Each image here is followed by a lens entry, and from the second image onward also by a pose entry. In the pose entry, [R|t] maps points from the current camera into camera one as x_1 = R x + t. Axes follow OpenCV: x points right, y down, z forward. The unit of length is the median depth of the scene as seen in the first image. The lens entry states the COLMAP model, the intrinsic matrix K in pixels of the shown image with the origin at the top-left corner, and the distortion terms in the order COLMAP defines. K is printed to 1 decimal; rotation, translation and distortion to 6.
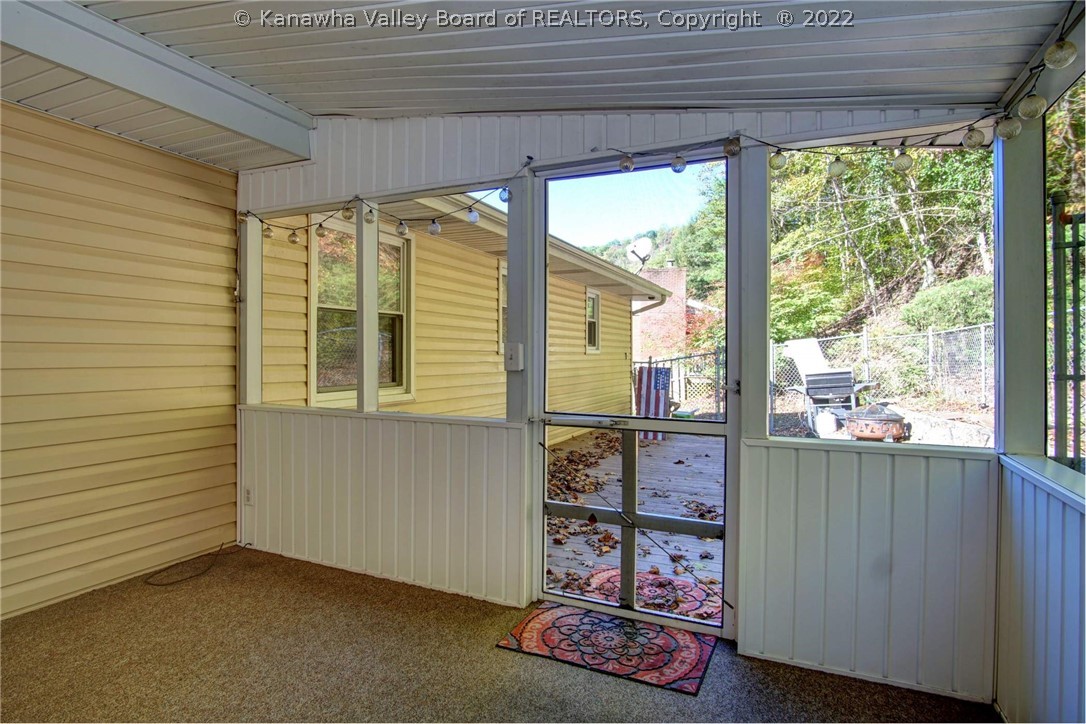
lens RADIAL K [[575.9, 0, 543.0], [0, 575.9, 358.2], [0, 0, 1]] dist [-0.027506, 0.002573]
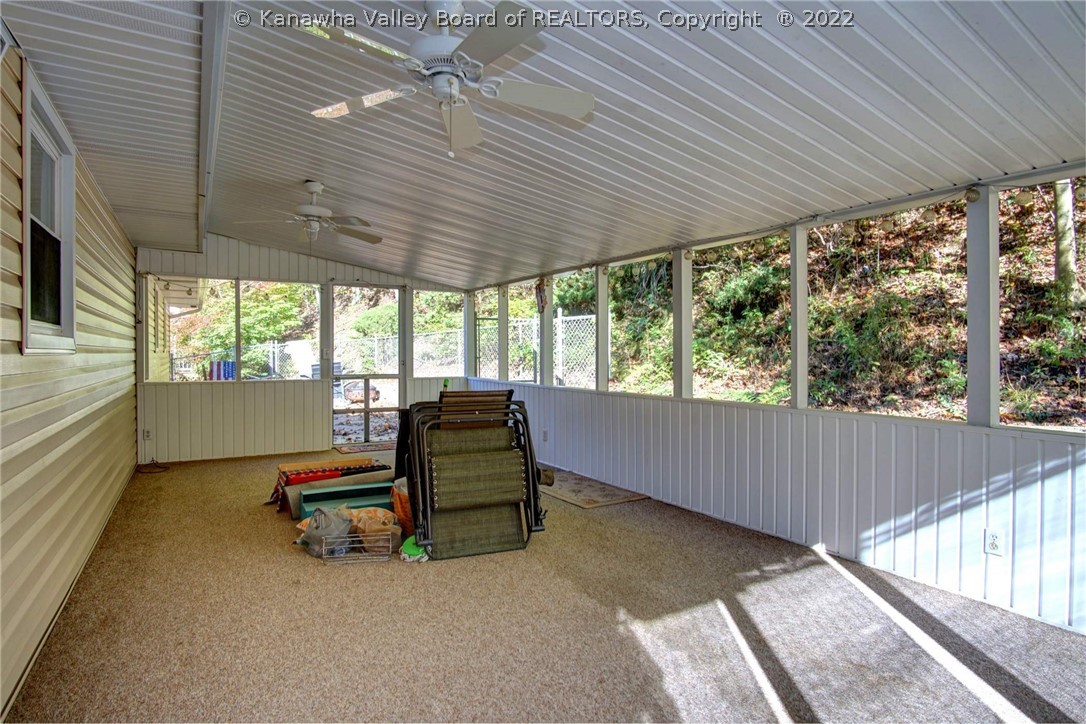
lens RADIAL K [[575.9, 0, 542.8], [0, 575.9, 359.0], [0, 0, 1]] dist [-0.027506, 0.002573]
pose [[0.558494, -0.015222, 0.829369, -0.278962], [0.007897, 0.999884, 0.013033, -0.000455], [-0.829471, -0.000730, 0.558549, -0.212226]]
